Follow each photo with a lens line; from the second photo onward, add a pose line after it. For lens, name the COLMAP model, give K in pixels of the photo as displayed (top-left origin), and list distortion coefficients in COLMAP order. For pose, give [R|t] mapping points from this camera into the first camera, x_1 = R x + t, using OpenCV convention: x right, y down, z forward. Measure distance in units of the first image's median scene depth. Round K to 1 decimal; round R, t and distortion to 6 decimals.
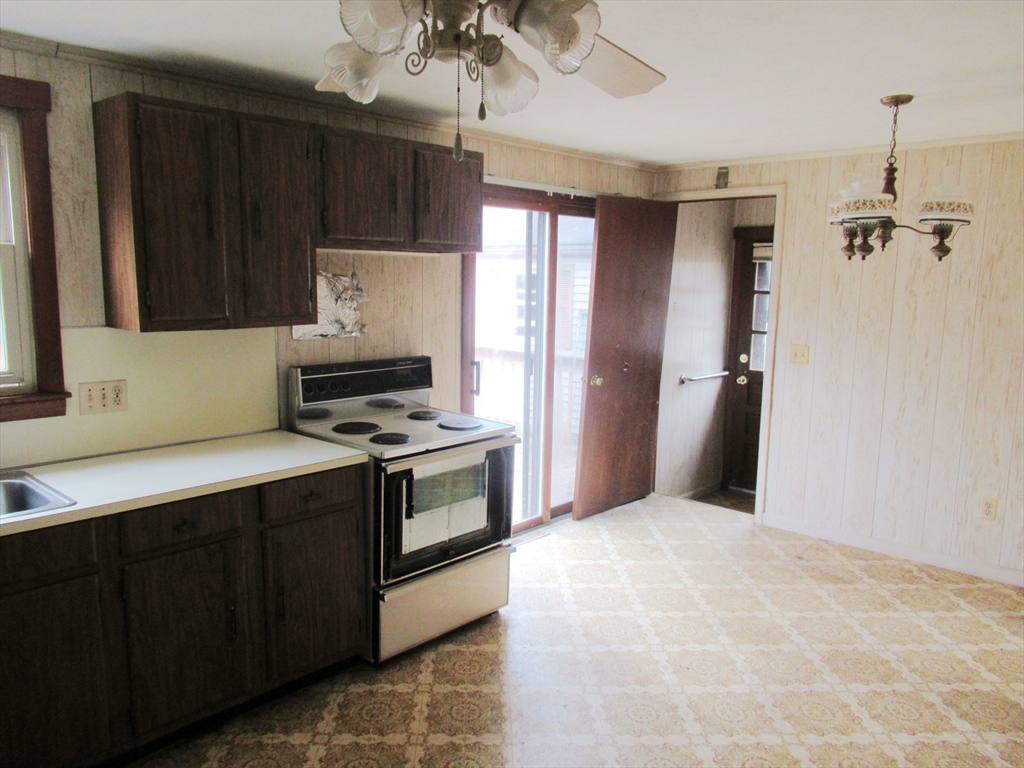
lens RADIAL K [[767.9, 0, 511.1], [0, 767.9, 383.9], [0, 0, 1]] dist [-0.012174, 0.026866]
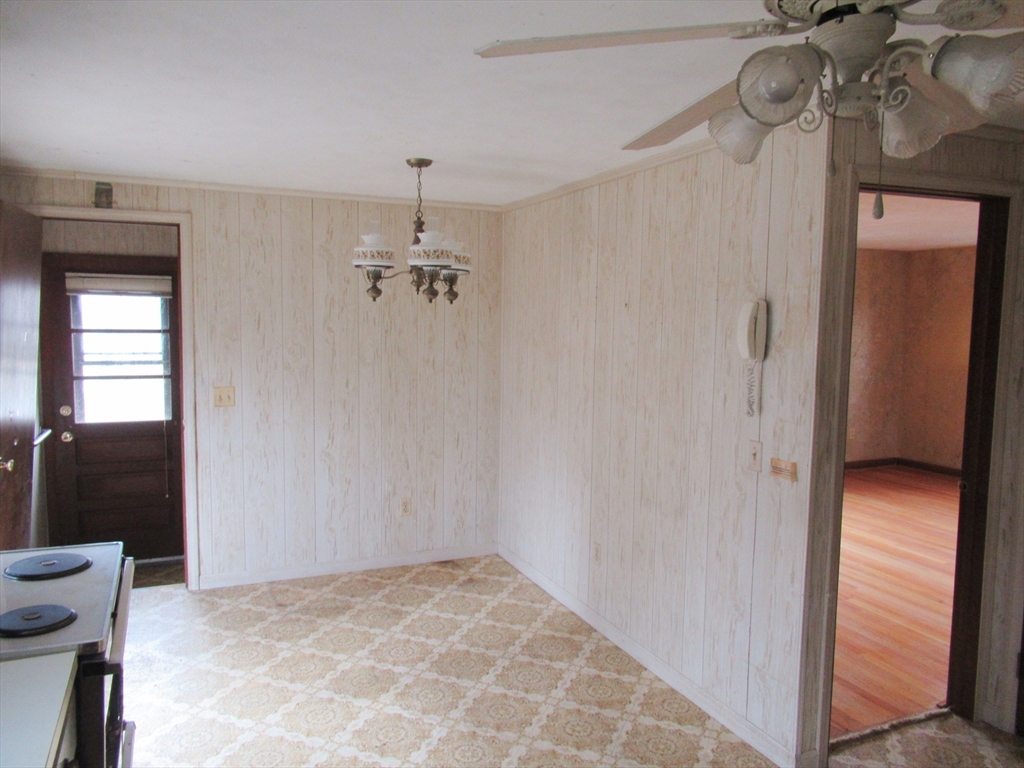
lens RADIAL K [[767.9, 0, 509.8], [0, 767.9, 384.7], [0, 0, 1]] dist [-0.012174, 0.026866]
pose [[0.399099, -0.089512, 0.912528, -0.397231], [0.121786, 0.991580, 0.044003, -0.060914], [-0.908784, 0.093572, 0.406640, 0.351066]]
